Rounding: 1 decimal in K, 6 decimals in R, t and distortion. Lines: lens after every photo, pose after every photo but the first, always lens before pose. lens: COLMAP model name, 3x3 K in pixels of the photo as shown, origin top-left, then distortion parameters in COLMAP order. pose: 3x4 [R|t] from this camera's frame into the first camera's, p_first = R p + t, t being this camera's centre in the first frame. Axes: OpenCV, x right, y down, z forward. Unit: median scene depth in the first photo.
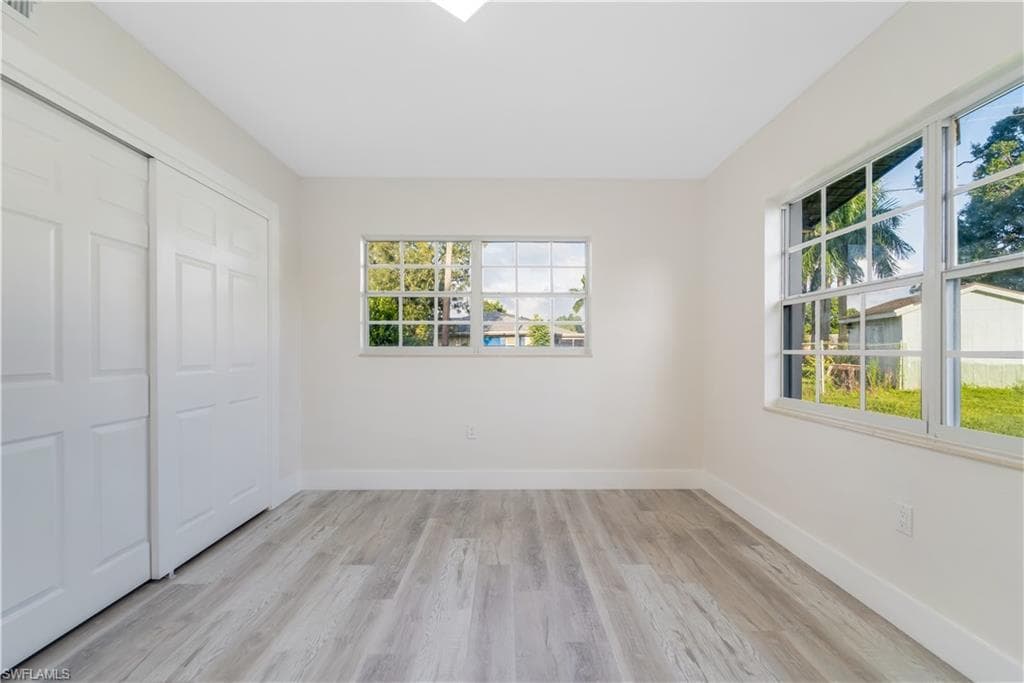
lens RADIAL K [[419.2, 0, 511.3], [0, 419.2, 349.4], [0, 0, 1]] dist [-0.001018, -0.000327]
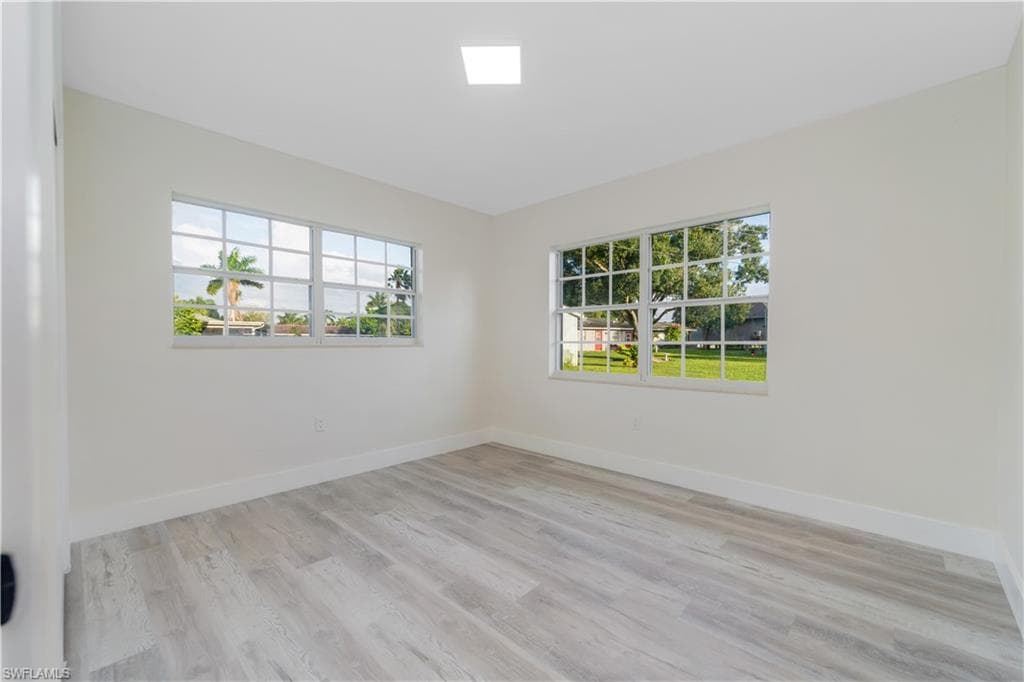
lens RADIAL K [[419.2, 0, 510.7], [0, 419.2, 341.0], [0, 0, 1]] dist [-0.001018, -0.000327]
pose [[0.692775, 0.000837, 0.721153, -0.628406], [-0.003070, 0.999994, 0.001788, 0.000430], [-0.721147, -0.003453, 0.692773, 0.004914]]
